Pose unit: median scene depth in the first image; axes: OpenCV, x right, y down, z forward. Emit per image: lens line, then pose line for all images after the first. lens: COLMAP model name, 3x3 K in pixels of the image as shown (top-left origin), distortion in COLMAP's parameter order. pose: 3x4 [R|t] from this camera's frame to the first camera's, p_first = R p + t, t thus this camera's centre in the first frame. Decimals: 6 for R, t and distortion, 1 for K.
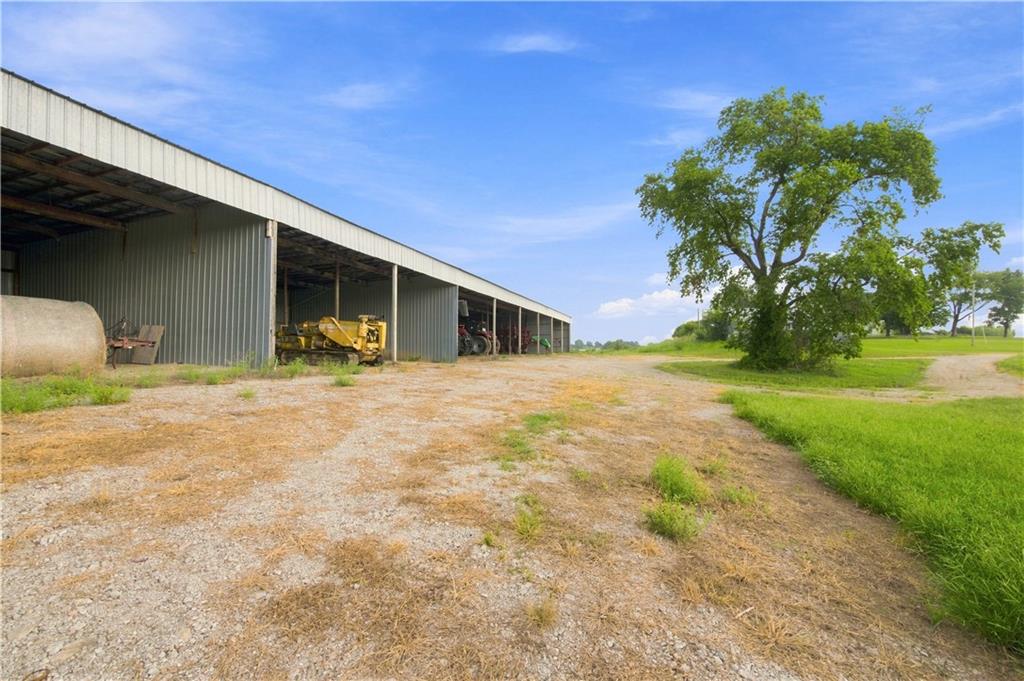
lens RADIAL K [[402.2, 0, 516.8], [0, 402.2, 343.8], [0, 0, 1]] dist [-0.001906, -0.000539]
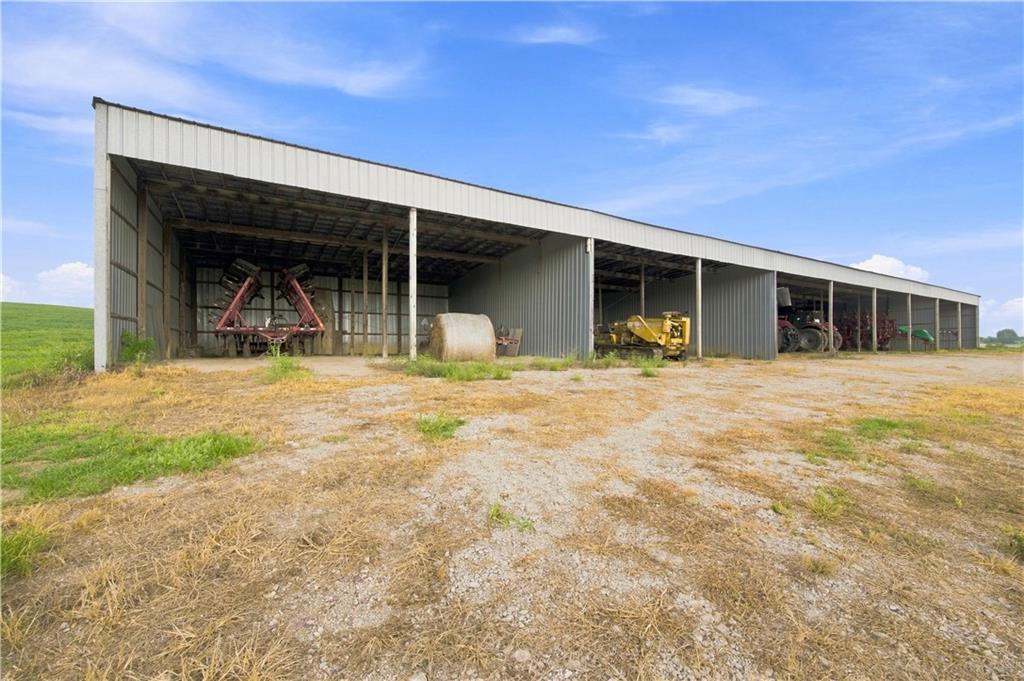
lens RADIAL K [[402.2, 0, 516.8], [0, 402.2, 343.8], [0, 0, 1]] dist [-0.001906, -0.000539]
pose [[0.748183, -0.009424, -0.663425, 0.045803], [0.014624, 0.999890, 0.002289, 0.009160], [0.663331, -0.011414, 0.748239, -0.099513]]
